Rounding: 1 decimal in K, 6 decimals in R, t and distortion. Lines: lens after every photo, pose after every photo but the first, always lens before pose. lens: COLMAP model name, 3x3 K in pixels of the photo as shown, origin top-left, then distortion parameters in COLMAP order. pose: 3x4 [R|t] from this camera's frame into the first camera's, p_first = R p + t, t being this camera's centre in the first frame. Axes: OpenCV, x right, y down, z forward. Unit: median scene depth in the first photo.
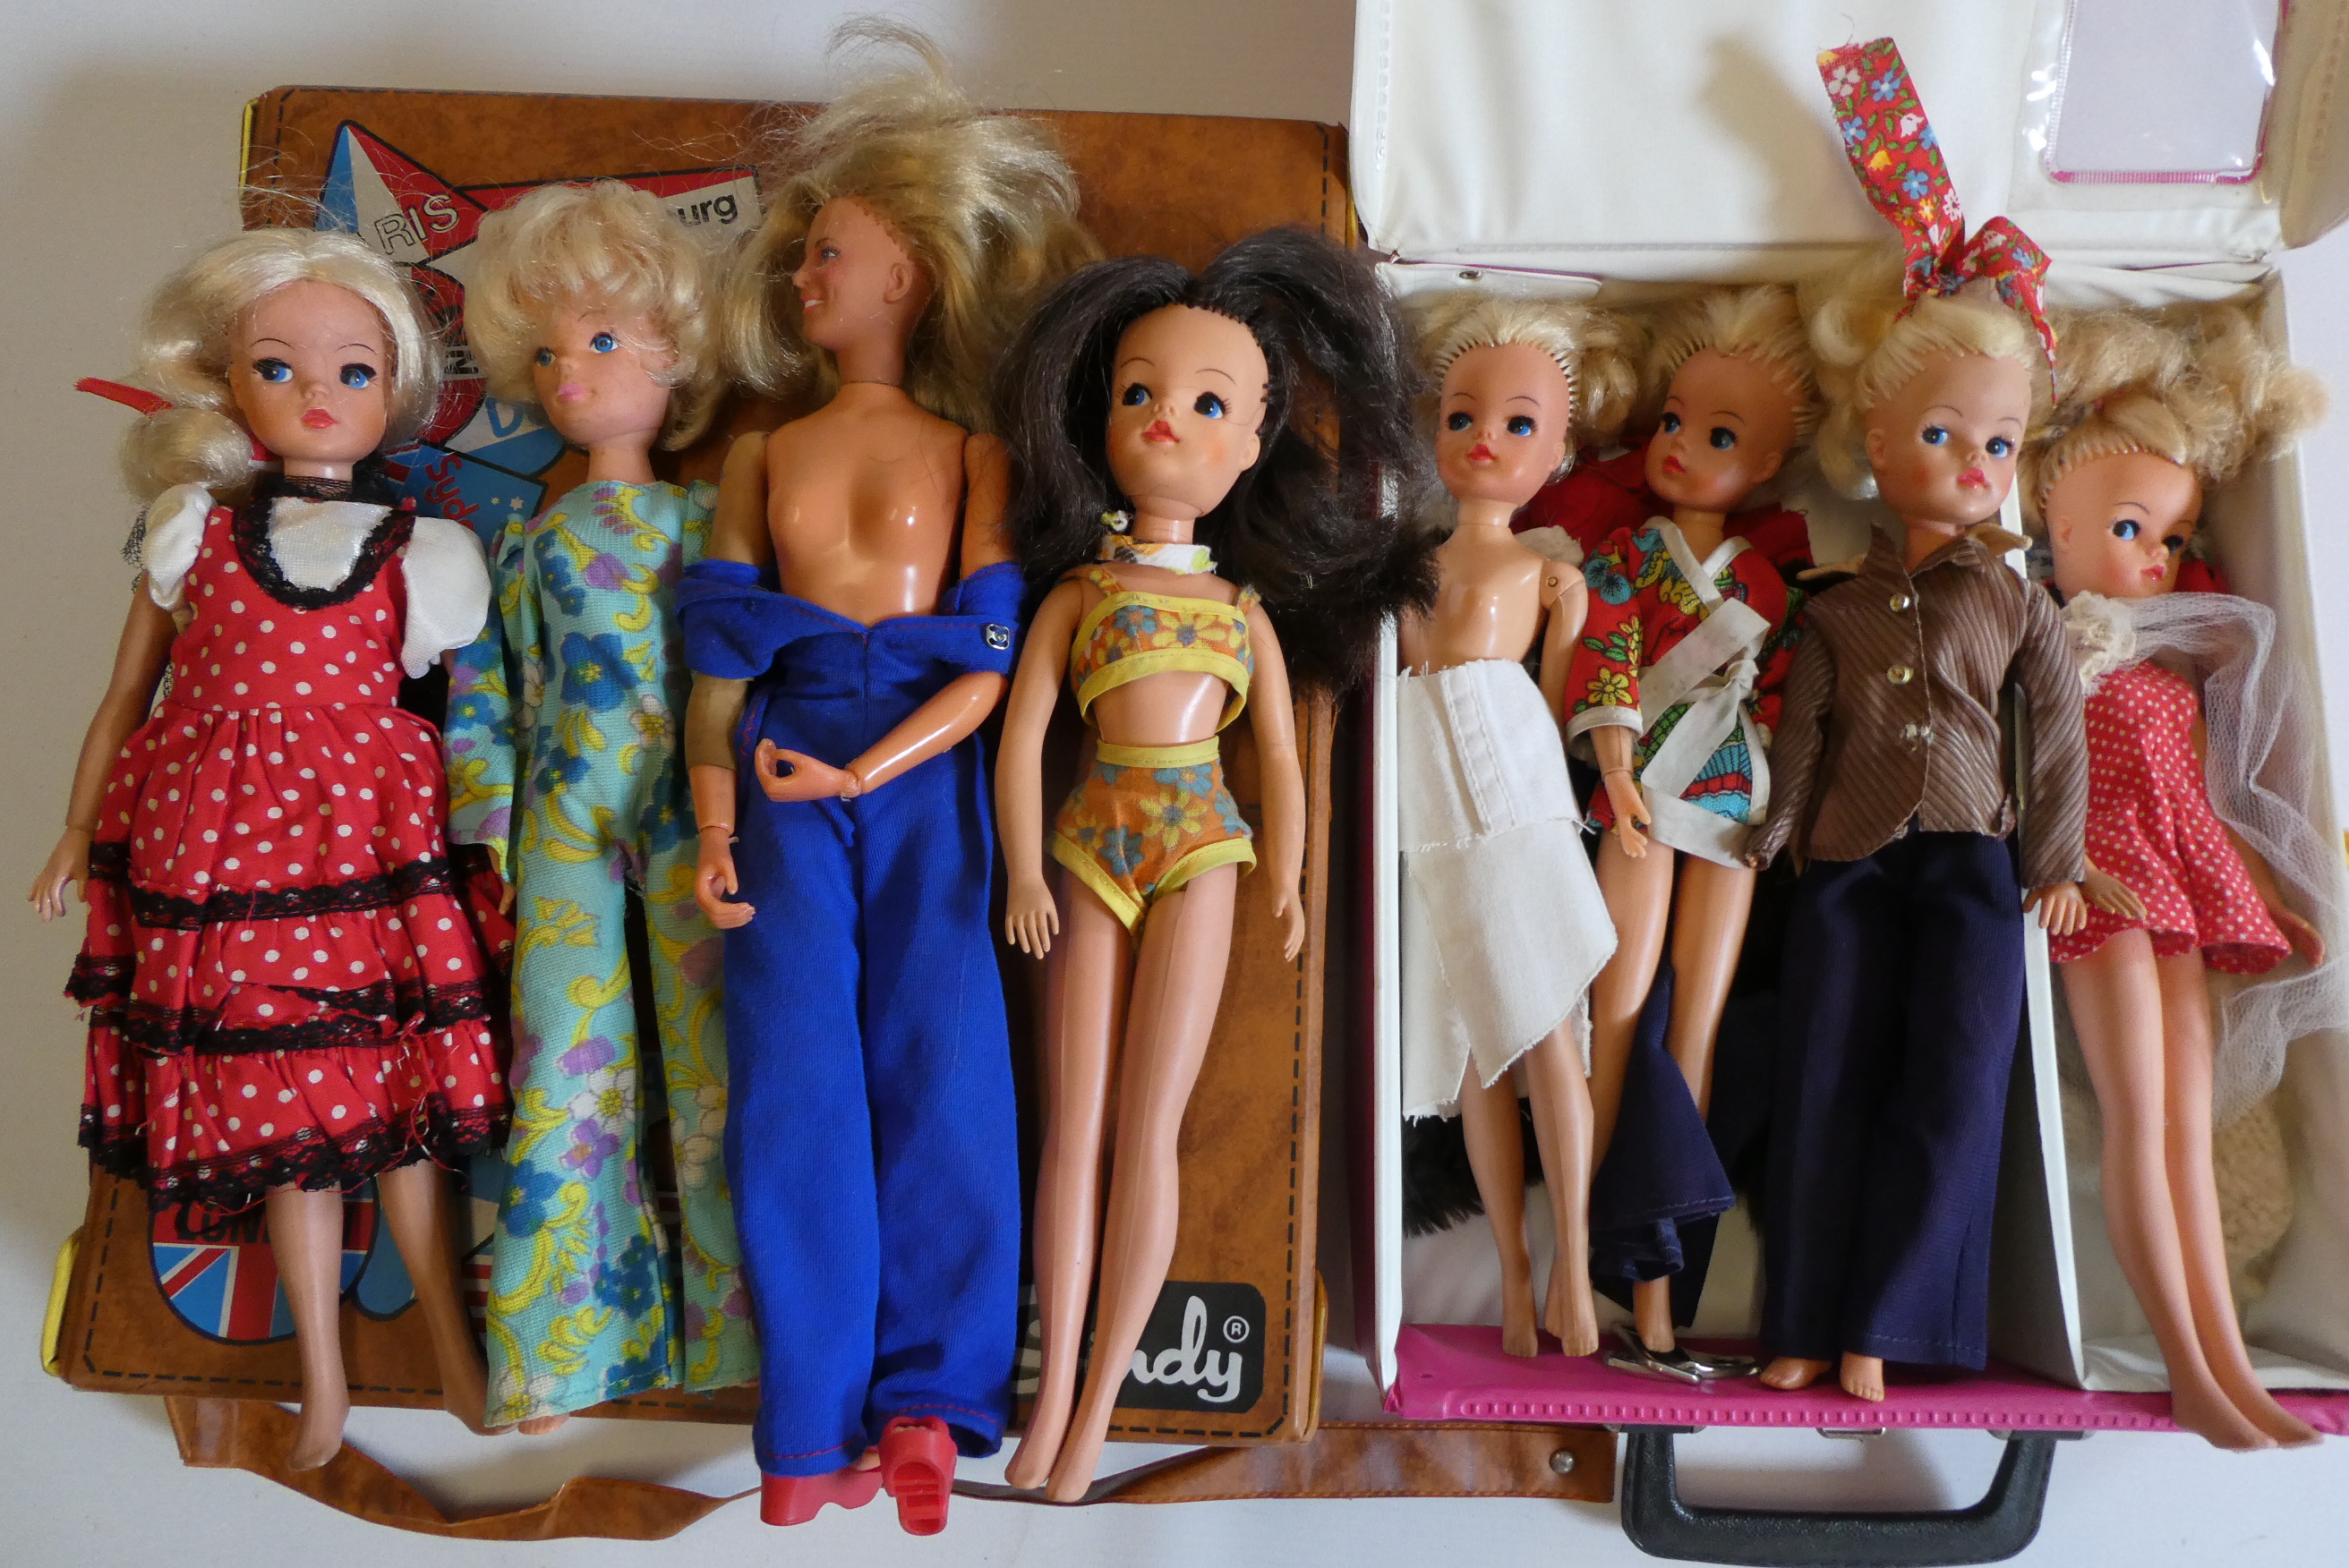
lens RADIAL K [[1710.7, 0, 1182.4], [0, 1710.7, 802.0], [0, 0, 1]] dist [0.019685, -0.014152]
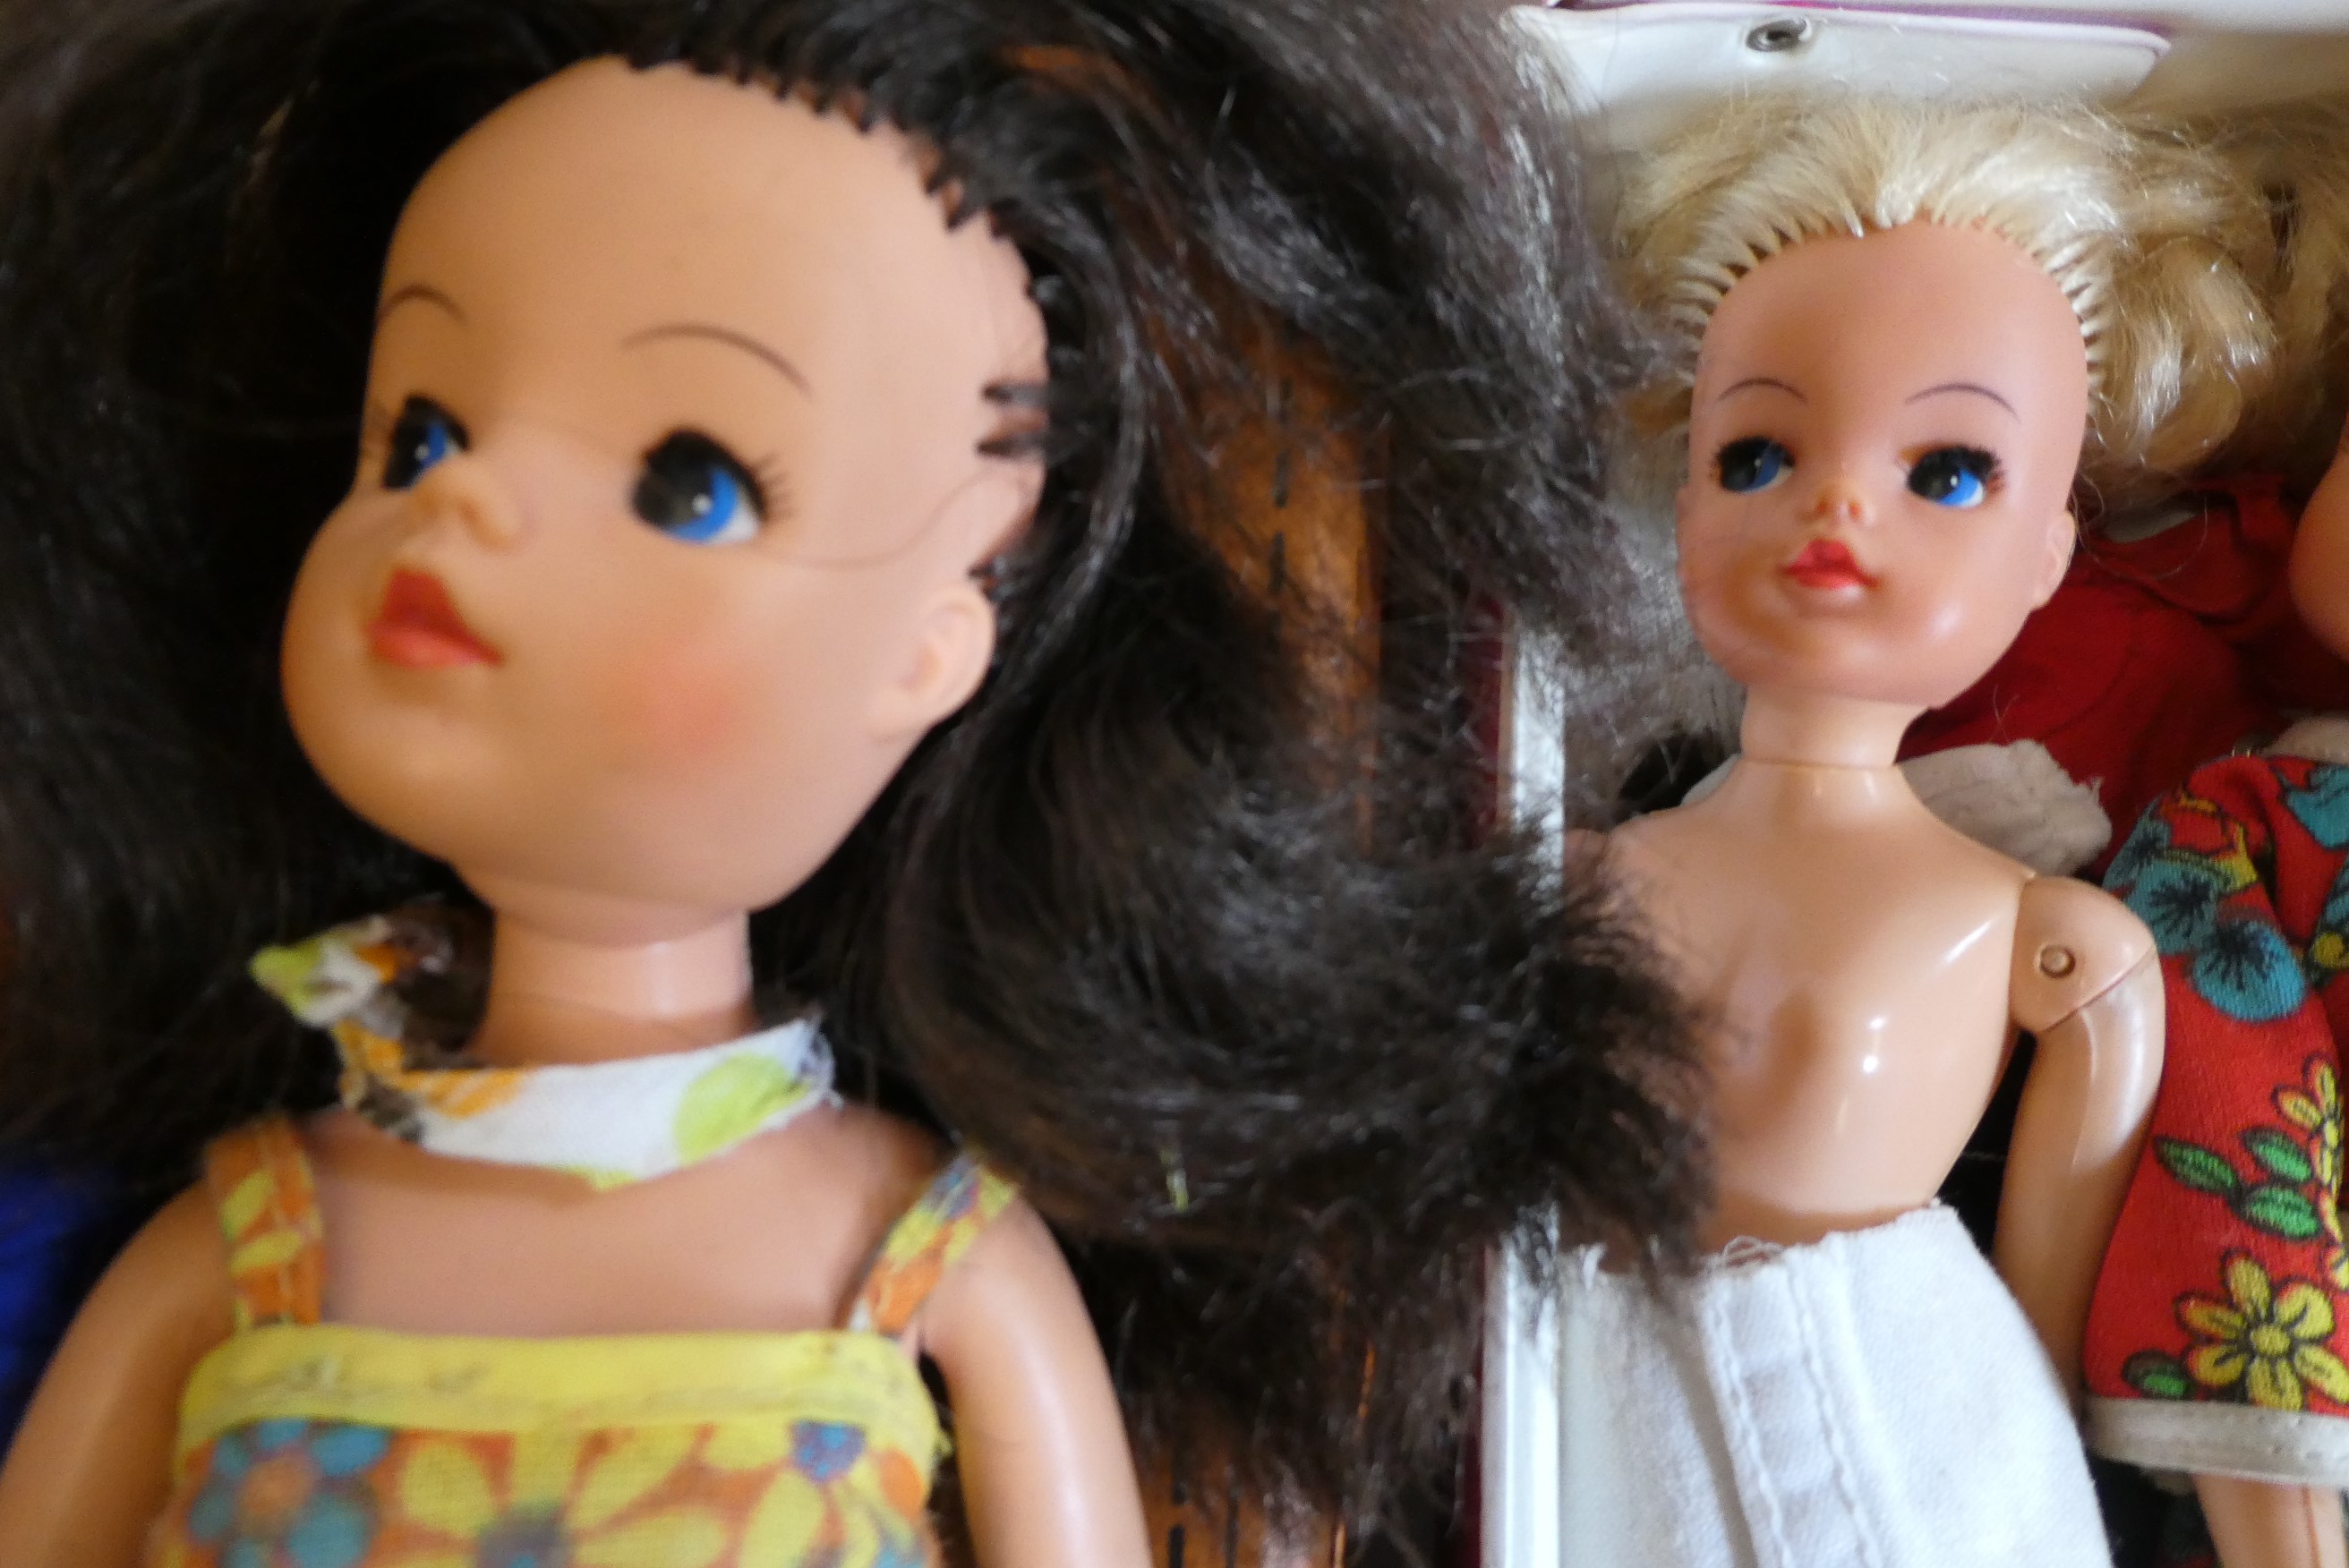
lens RADIAL K [[1710.7, 0, 1181.8], [0, 1710.7, 786.6], [0, 0, 1]] dist [0.019685, -0.014152]
pose [[0.993108, -0.000132, -0.117202, 0.091241], [0.001121, 0.999964, 0.008369, -0.163678], [0.117197, -0.008443, 0.993073, 0.660207]]
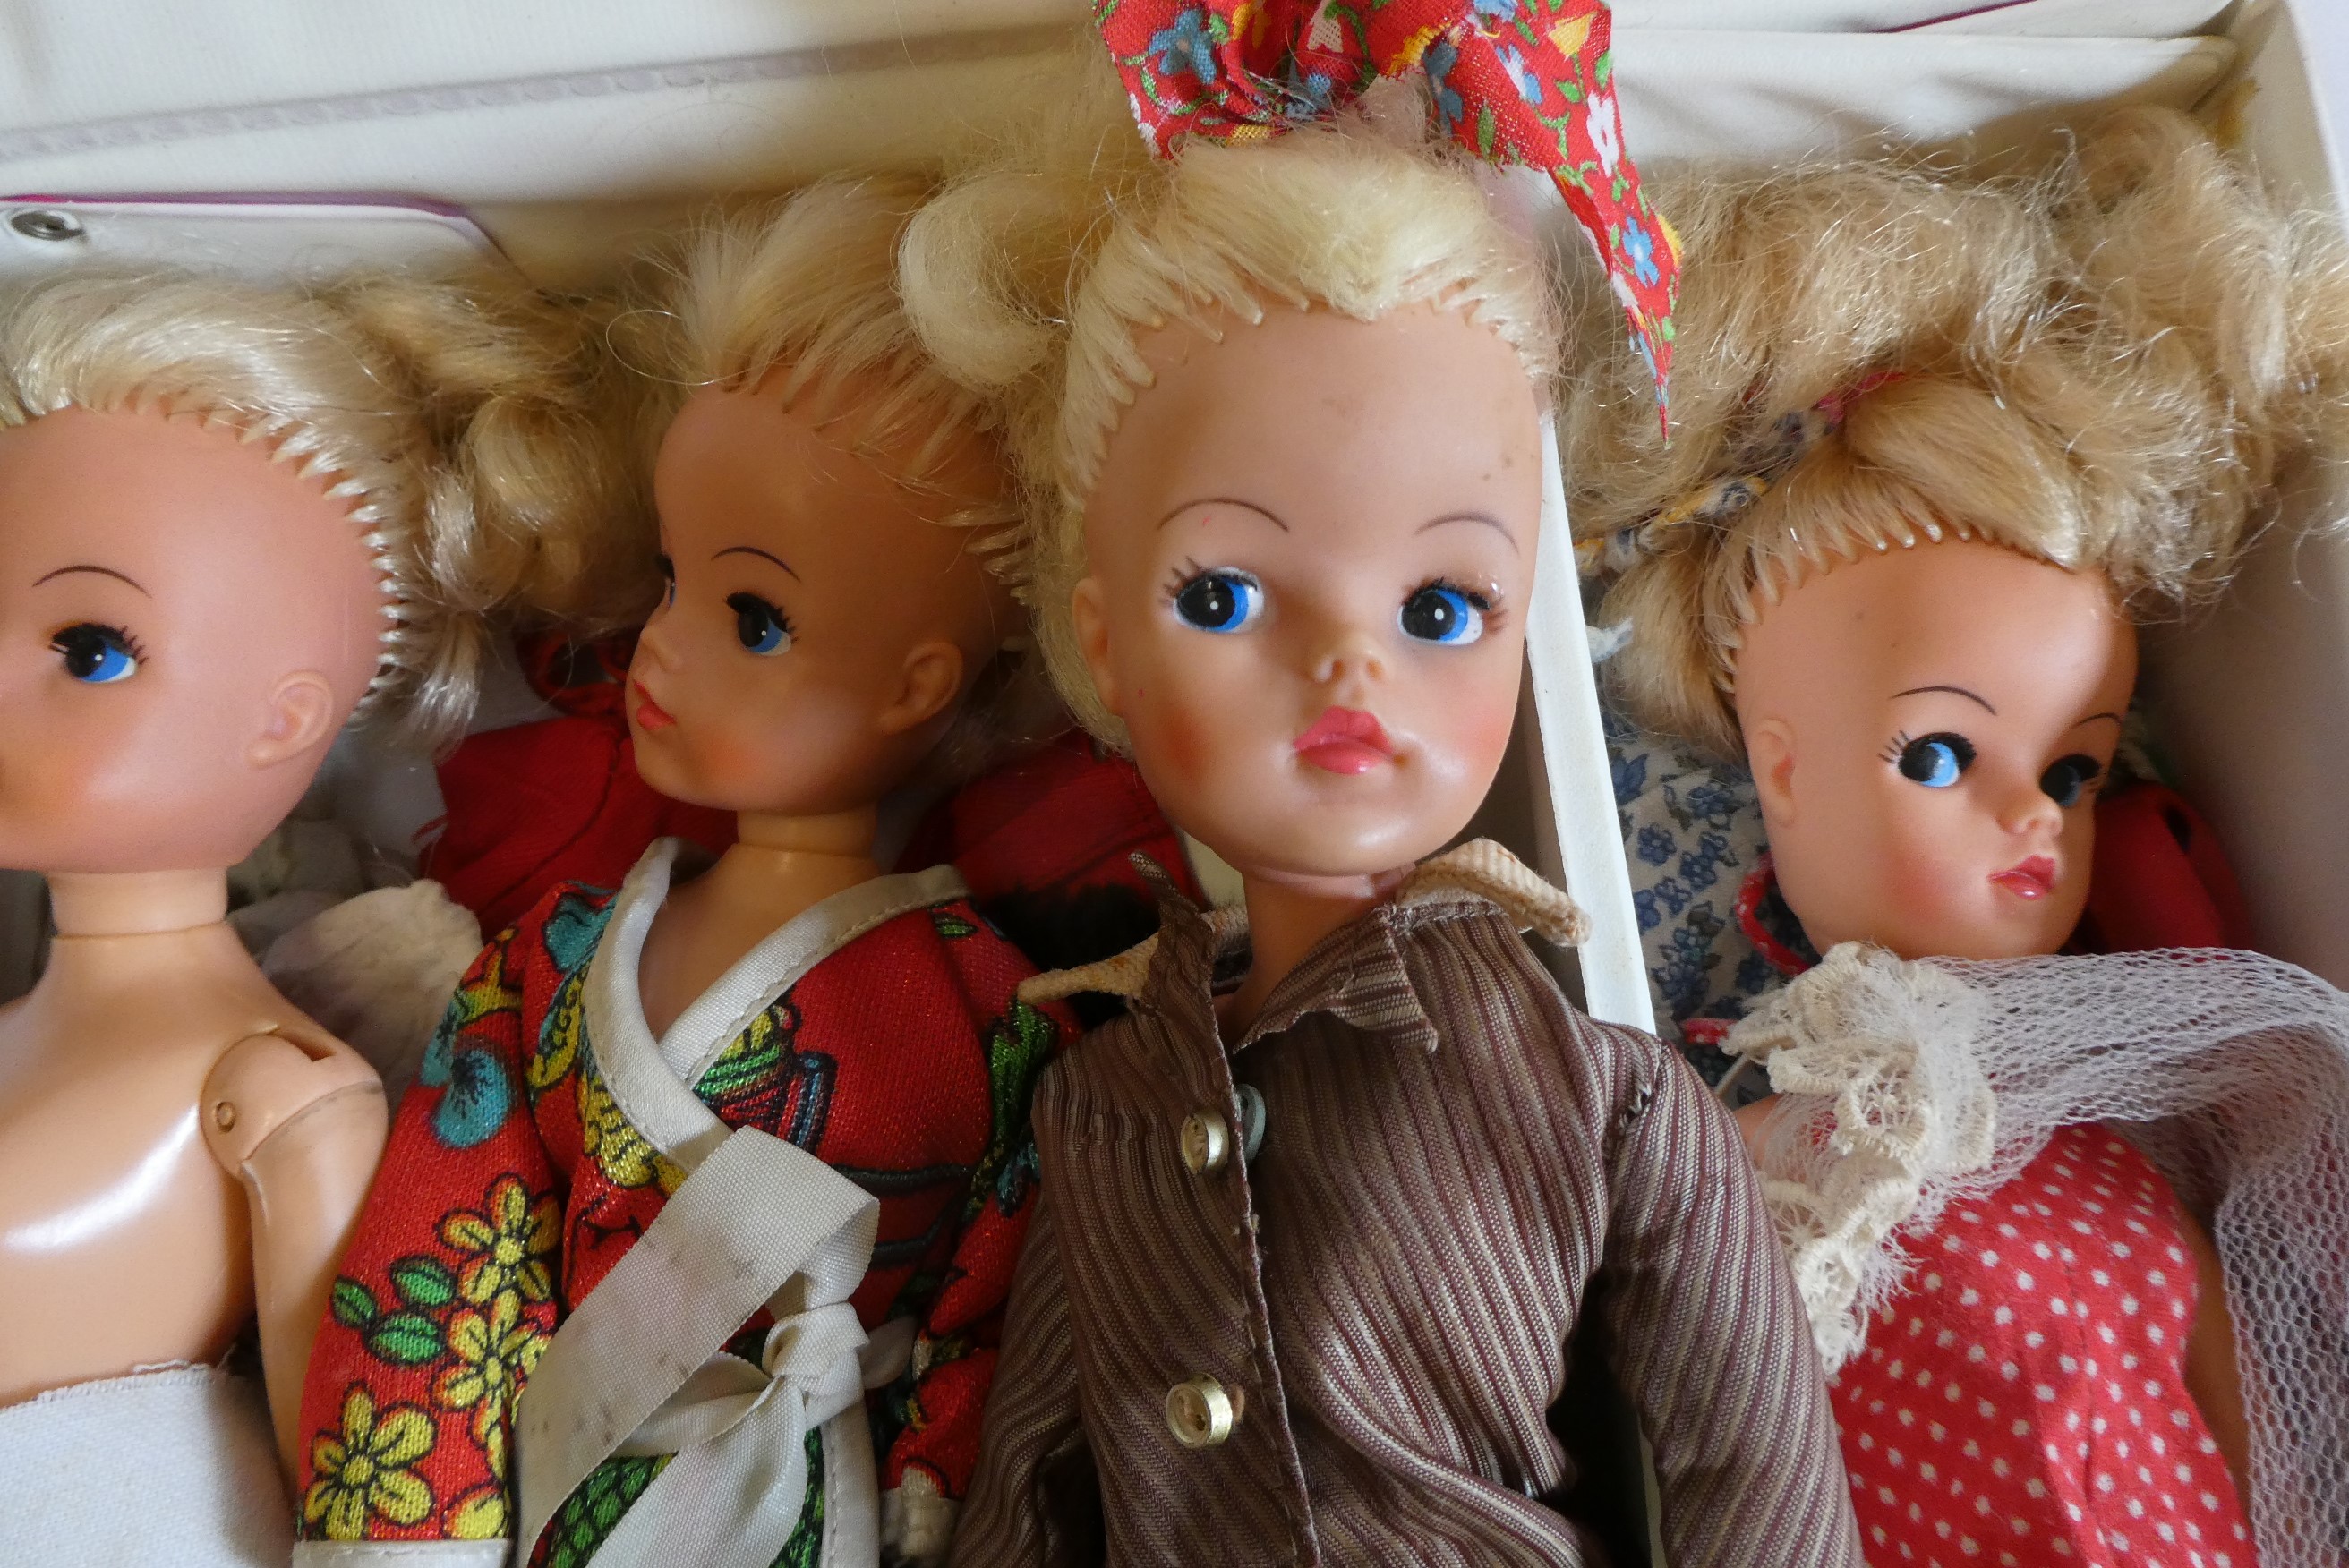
lens RADIAL K [[1710.7, 0, 1157.1], [0, 1710.7, 796.3], [0, 0, 1]] dist [0.019685, -0.014152]
pose [[0.994611, -0.102866, 0.012975, 0.394135], [0.103139, 0.994411, -0.022544, -0.163384], [-0.010583, 0.023761, 0.999662, 0.665763]]
